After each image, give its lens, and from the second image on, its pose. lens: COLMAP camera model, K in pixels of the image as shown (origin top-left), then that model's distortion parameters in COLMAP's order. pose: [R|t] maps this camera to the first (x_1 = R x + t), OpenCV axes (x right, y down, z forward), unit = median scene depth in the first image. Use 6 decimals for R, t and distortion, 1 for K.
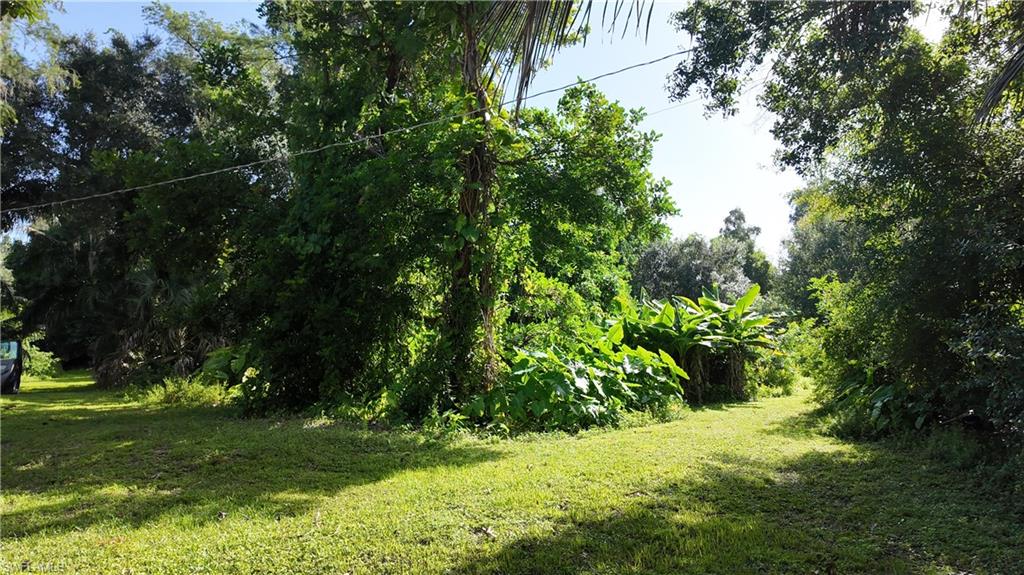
lens RADIAL K [[592.7, 0, 517.5], [0, 592.7, 291.9], [0, 0, 1]] dist [0.063718, -0.002015]
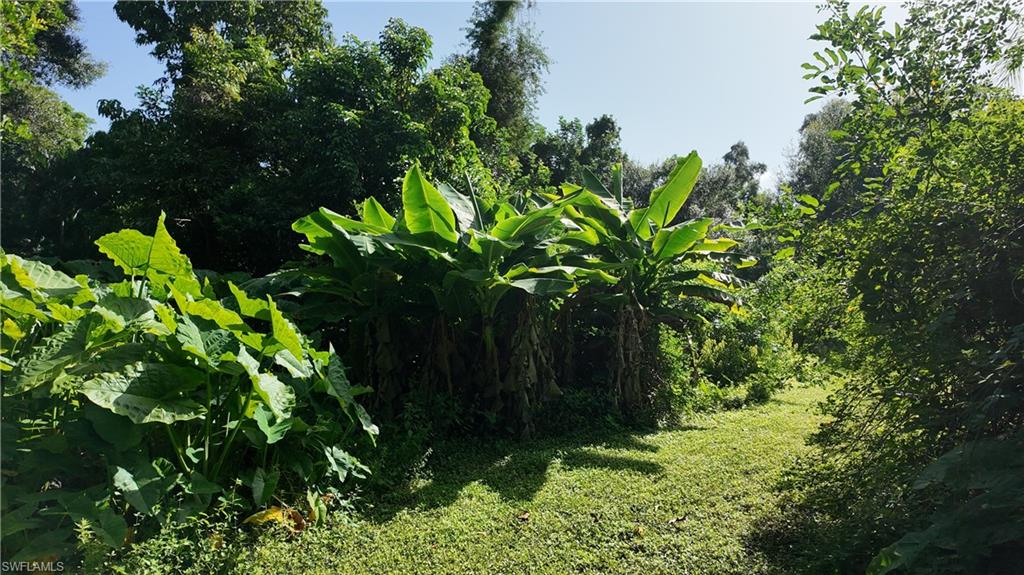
lens RADIAL K [[592.7, 0, 517.5], [0, 592.7, 291.9], [0, 0, 1]] dist [0.063718, -0.002015]
pose [[0.999844, 0.011460, -0.013414, 0.255794], [-0.010471, 0.997378, 0.071607, 0.052724], [0.014199, -0.071456, 0.997343, 0.516066]]
